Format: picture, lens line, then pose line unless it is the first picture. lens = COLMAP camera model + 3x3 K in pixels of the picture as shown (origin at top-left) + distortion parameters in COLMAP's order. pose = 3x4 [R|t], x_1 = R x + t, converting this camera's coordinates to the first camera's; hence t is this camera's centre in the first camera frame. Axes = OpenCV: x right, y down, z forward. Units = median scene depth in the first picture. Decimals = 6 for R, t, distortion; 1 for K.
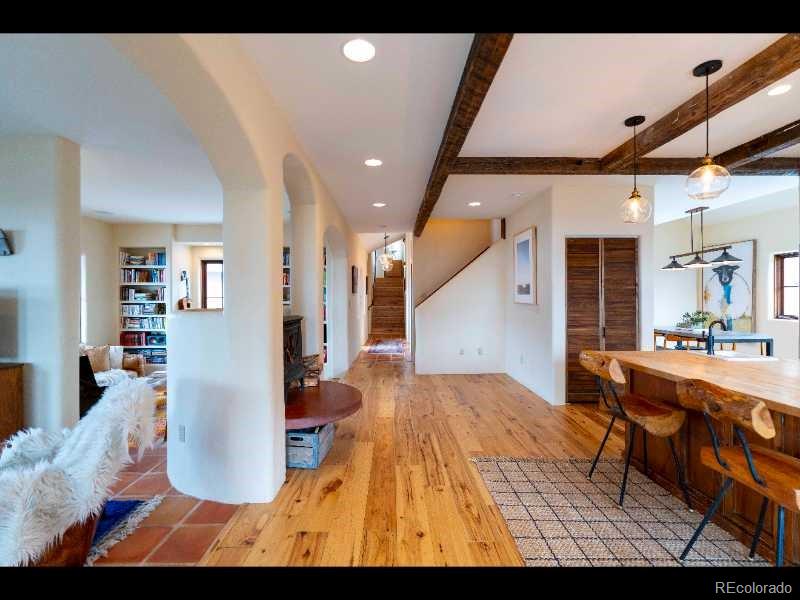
lens RADIAL K [[363.0, 0, 397.1], [0, 363.0, 299.0], [0, 0, 1]] dist [-0.008758, 0.004152]
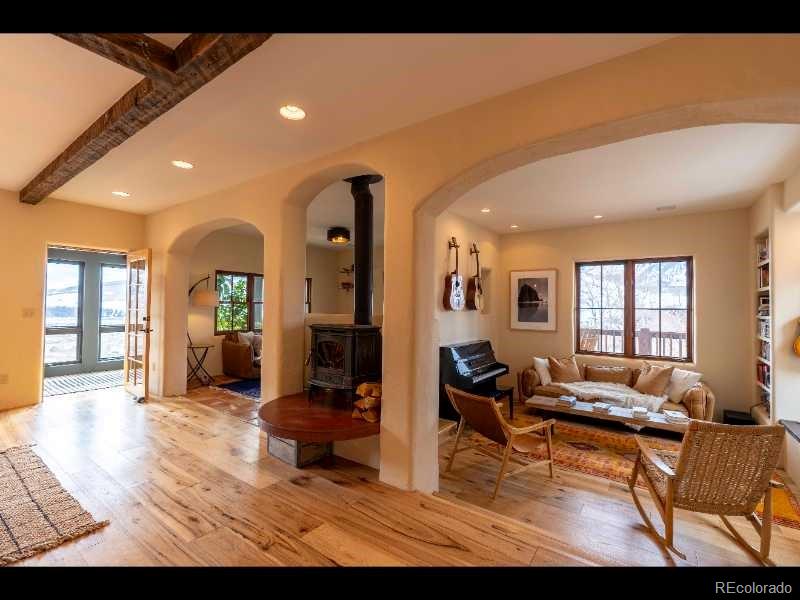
lens RADIAL K [[363.0, 0, 398.8], [0, 363.0, 299.3], [0, 0, 1]] dist [-0.008758, 0.004152]
pose [[-0.596160, -0.021748, -0.802571, 0.391555], [-0.014683, 0.999761, -0.016185, -0.003076], [0.802731, 0.002135, -0.596337, 1.697754]]
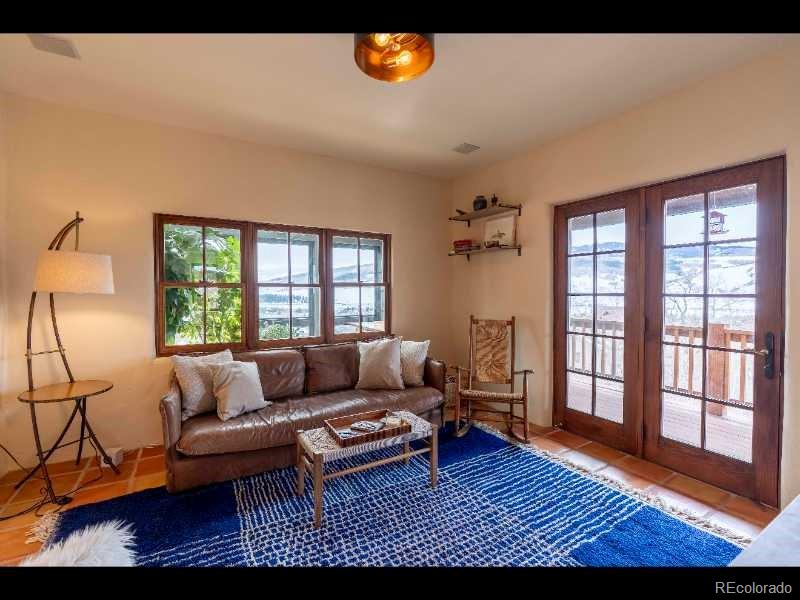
lens RADIAL K [[363.0, 0, 394.2], [0, 363.0, 295.8], [0, 0, 1]] dist [-0.008758, 0.004152]
pose [[-0.871594, 0.006157, -0.490190, -0.661463], [-0.004005, 0.999798, 0.019679, 0.004328], [0.490212, 0.019115, -0.871393, 0.800859]]
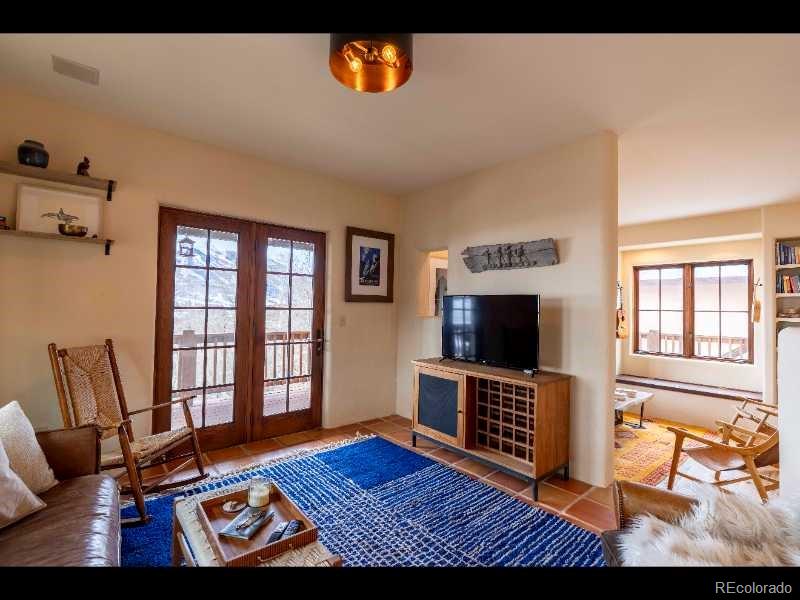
lens RADIAL K [[363.0, 0, 397.1], [0, 363.0, 300.8], [0, 0, 1]] dist [-0.008758, 0.004152]
pose [[0.636829, -0.004203, -0.770993, -0.510968], [-0.019825, 0.999565, -0.021823, 0.008851], [0.770750, 0.029183, 0.636469, 0.020727]]
